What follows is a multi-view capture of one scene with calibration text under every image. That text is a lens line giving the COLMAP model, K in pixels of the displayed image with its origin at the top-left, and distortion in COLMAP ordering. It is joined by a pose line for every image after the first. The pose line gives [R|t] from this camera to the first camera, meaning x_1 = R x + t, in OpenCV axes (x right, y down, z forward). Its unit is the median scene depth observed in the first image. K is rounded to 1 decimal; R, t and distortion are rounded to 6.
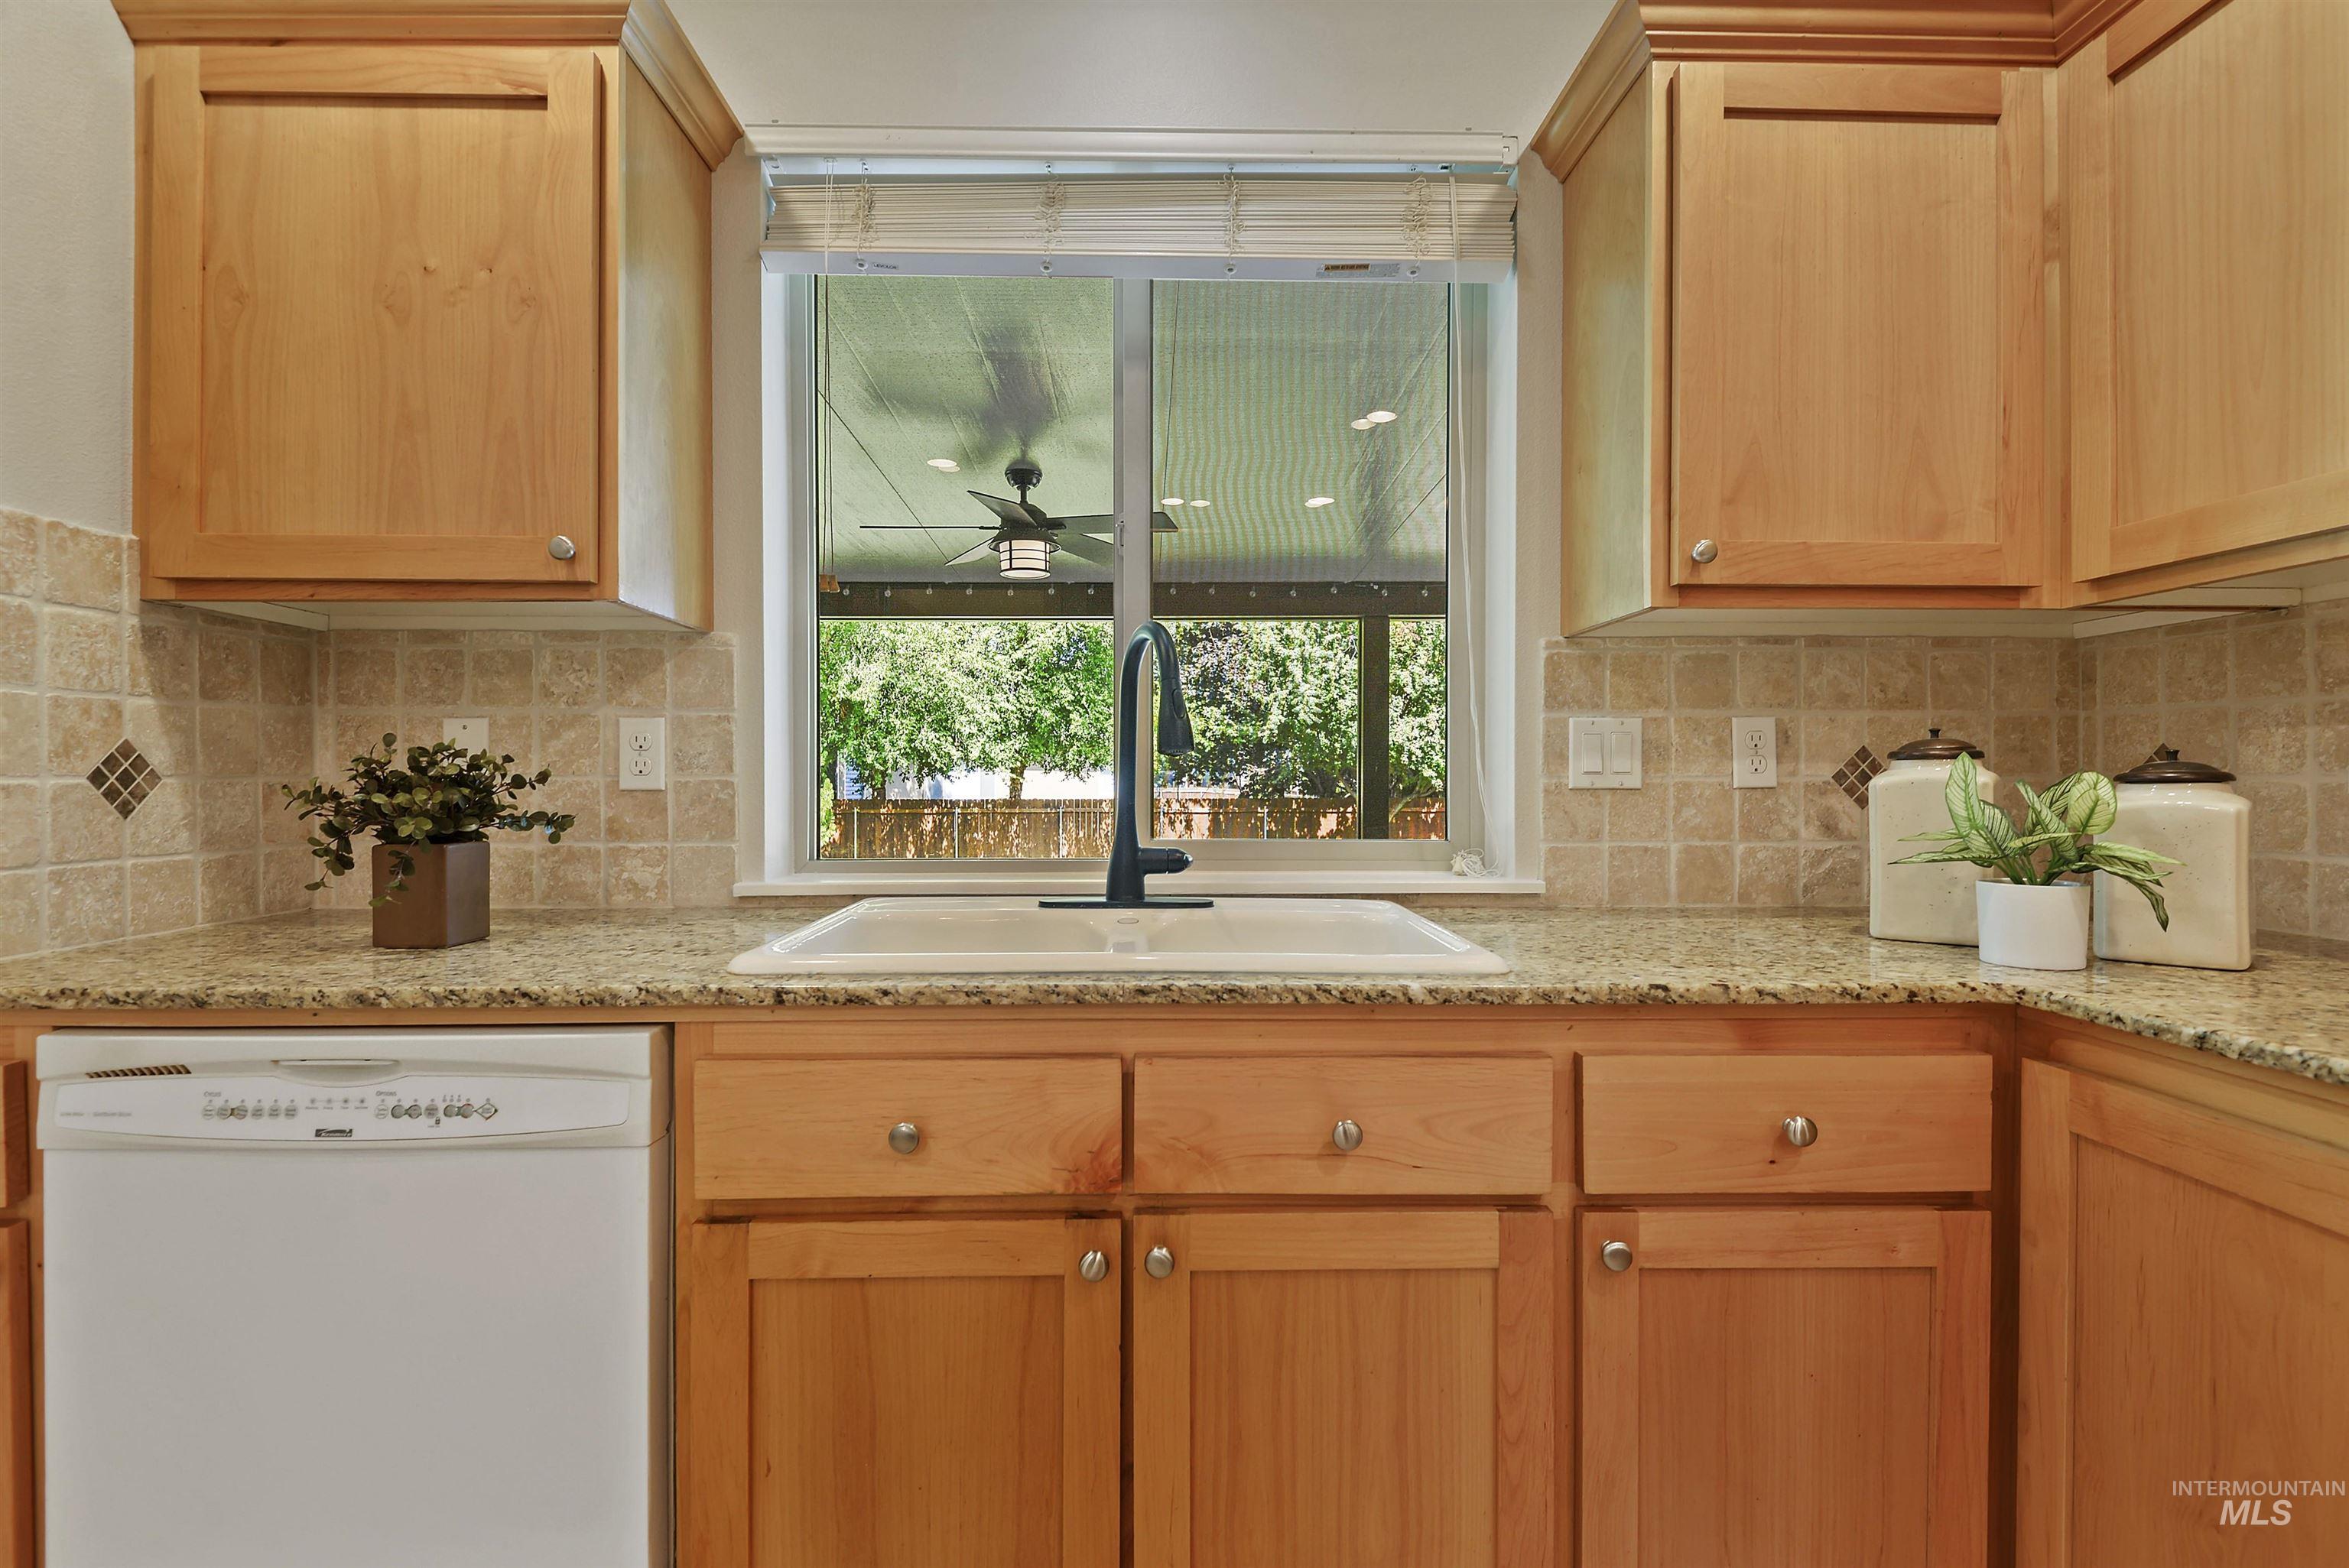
lens RADIAL K [[1072.4, 0, 1166.2], [0, 1072.4, 788.4], [0, 0, 1]] dist [0.009274, -0.009181]
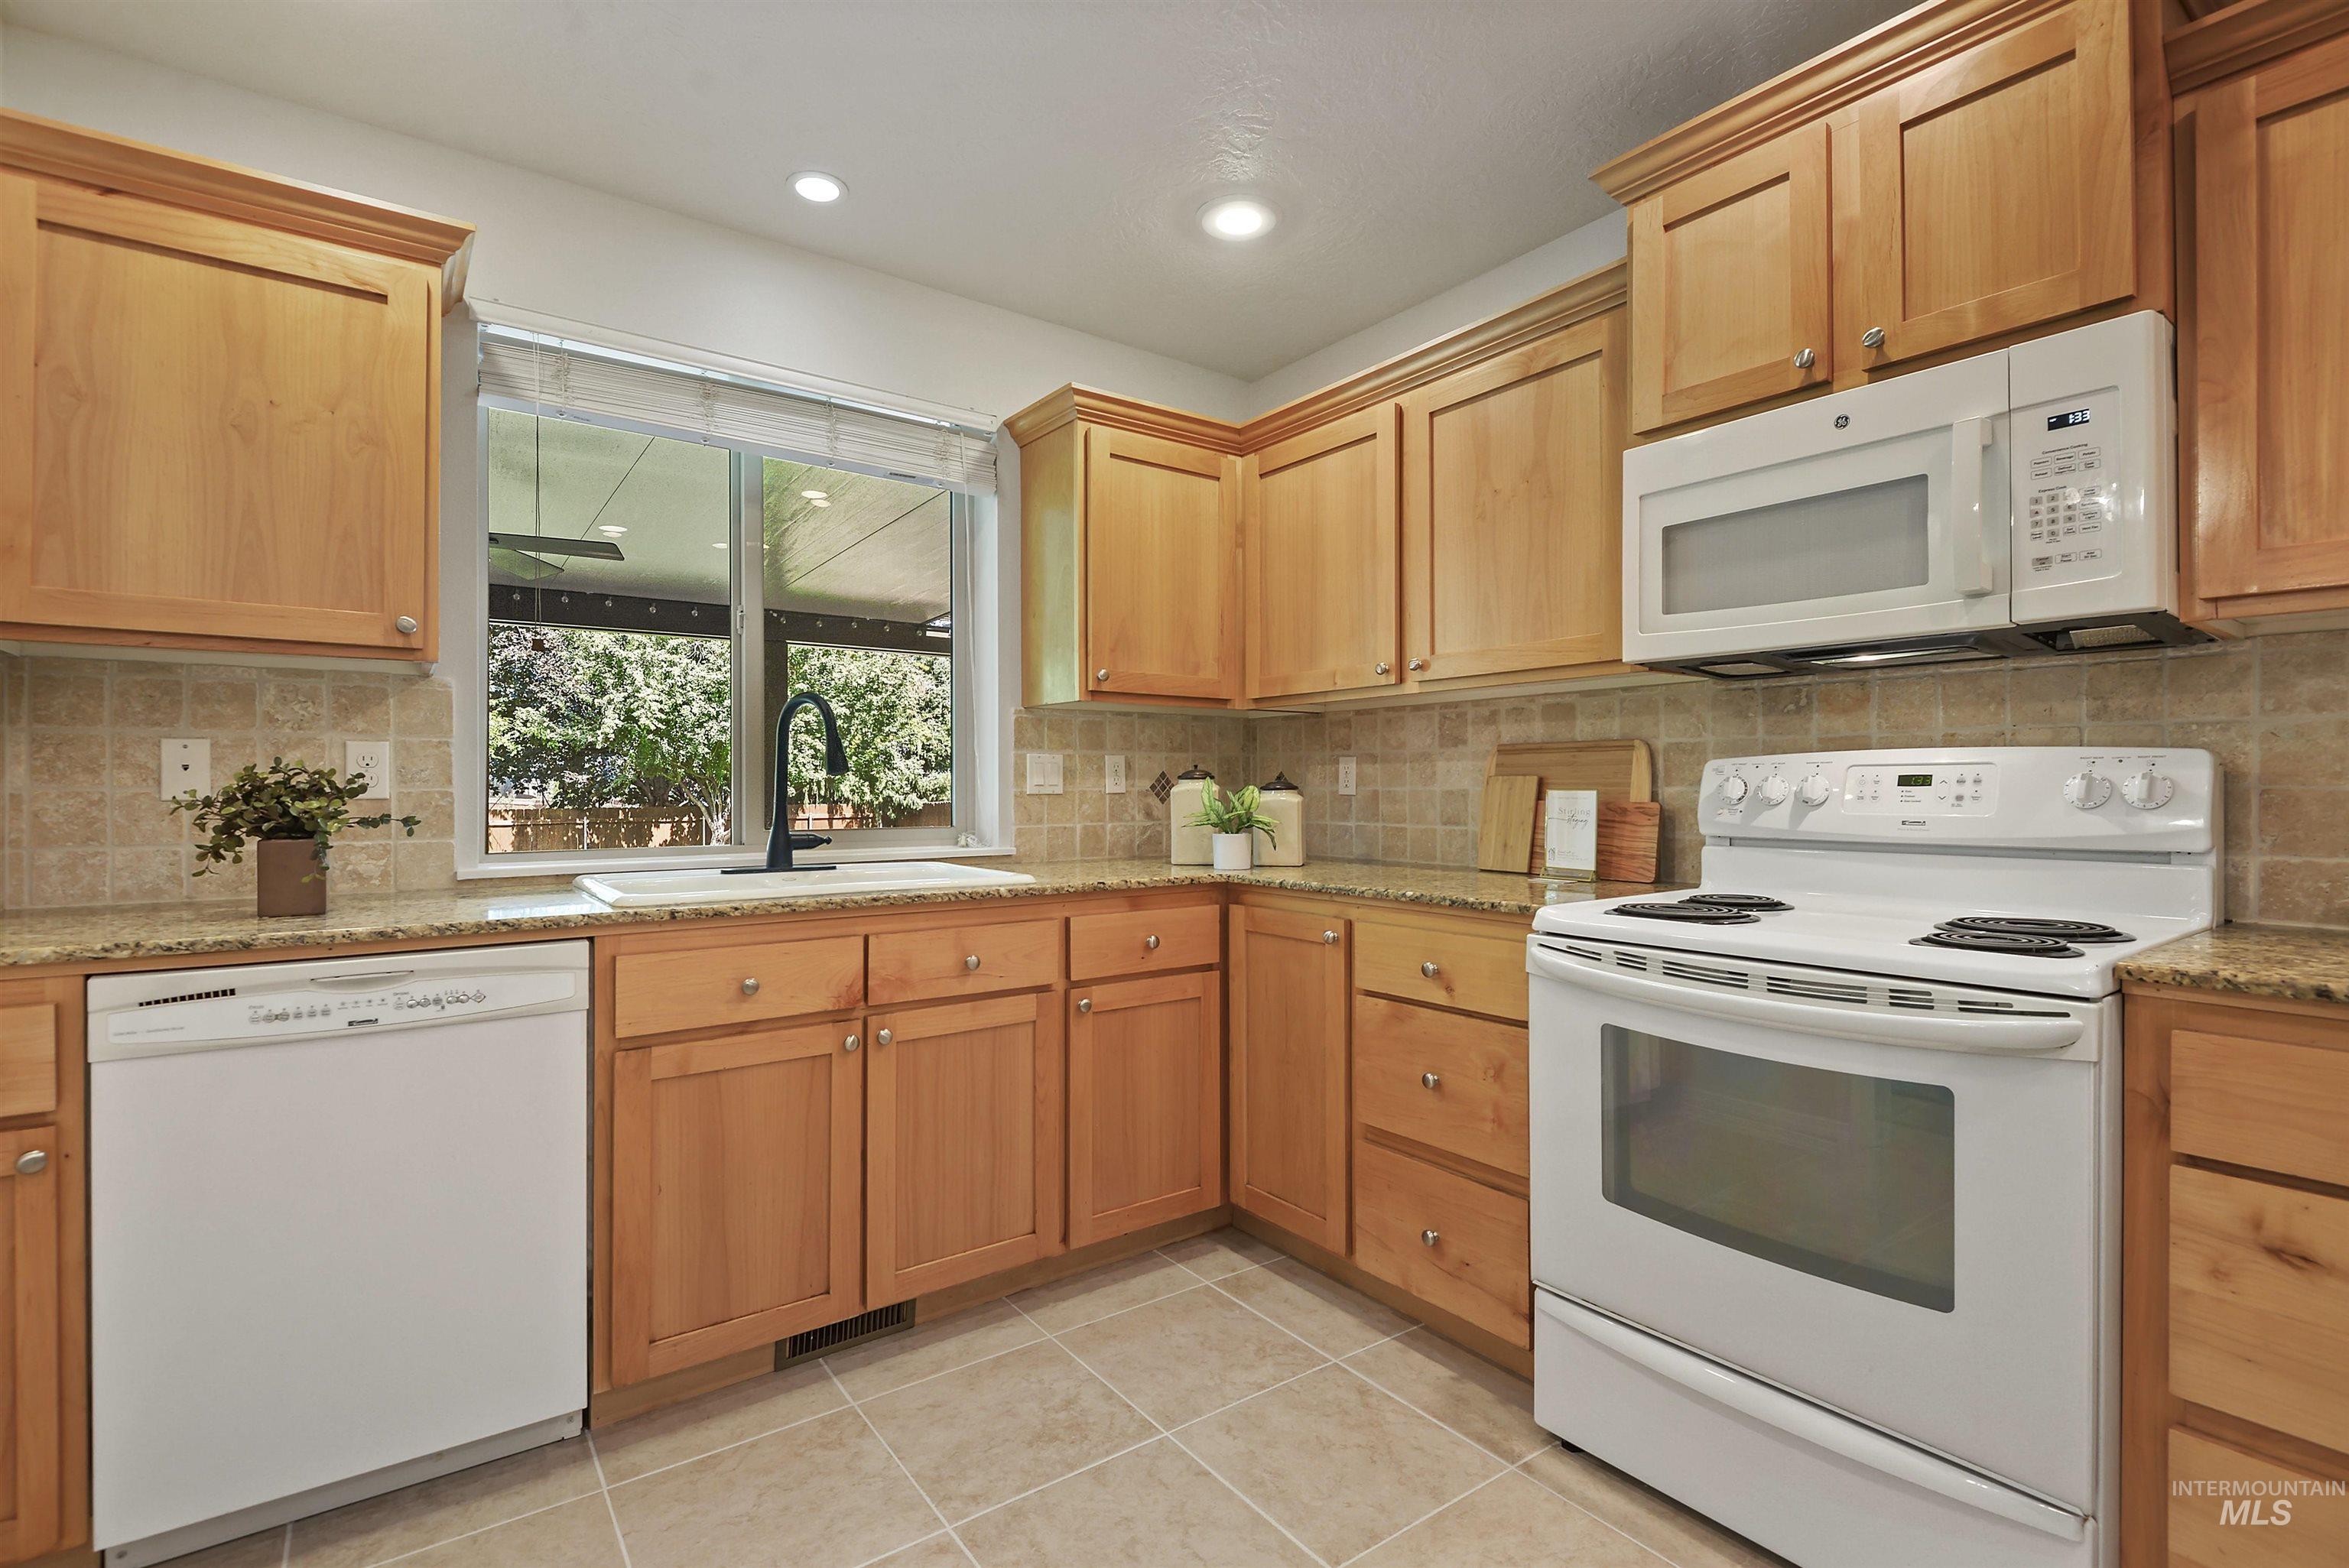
lens RADIAL K [[1072.4, 0, 1171.6], [0, 1072.4, 787.3], [0, 0, 1]] dist [0.009274, -0.009181]
pose [[0.815763, -0.001030, 0.578385, -0.545147], [0.005717, 0.999964, -0.006284, 0.001382], [-0.578358, 0.008433, 0.815740, -0.693597]]
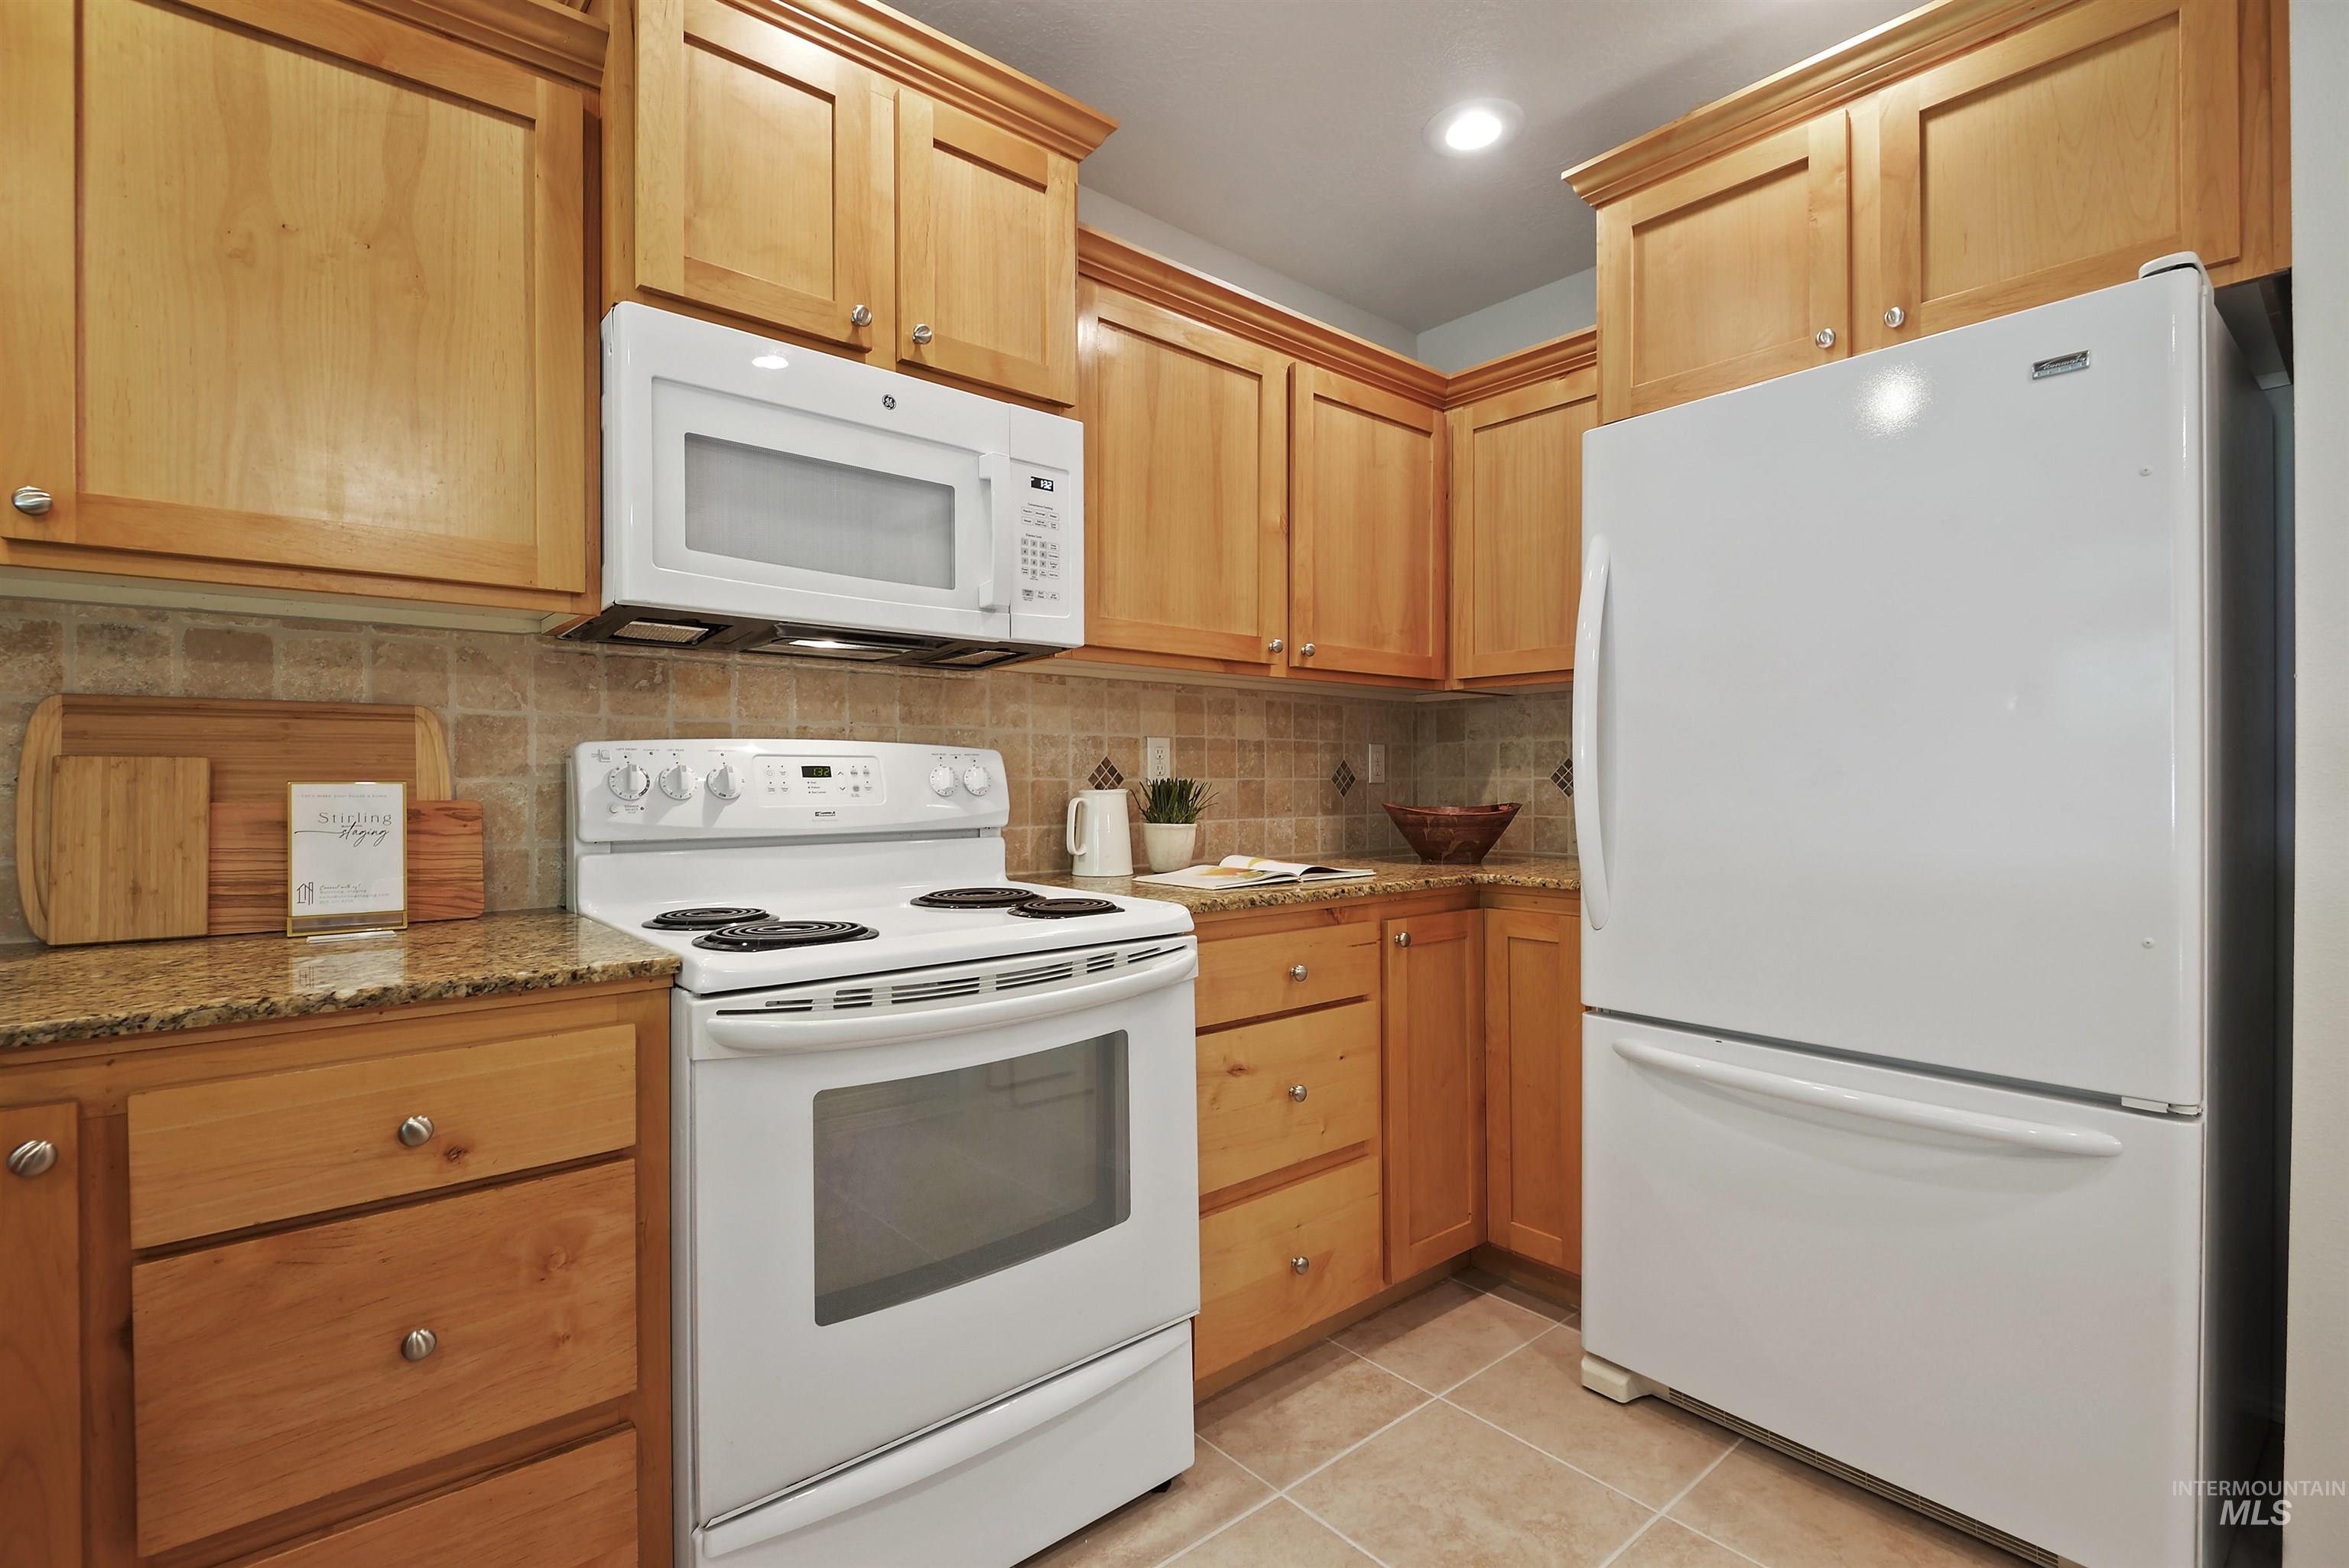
lens RADIAL K [[1072.4, 0, 1178.8], [0, 1072.4, 786.2], [0, 0, 1]] dist [0.009274, -0.009181]
pose [[-0.638115, -0.003340, 0.769934, -0.332675], [0.007214, 0.999921, 0.010317, -0.003002], [-0.769907, 0.012138, -0.638040, 0.393314]]
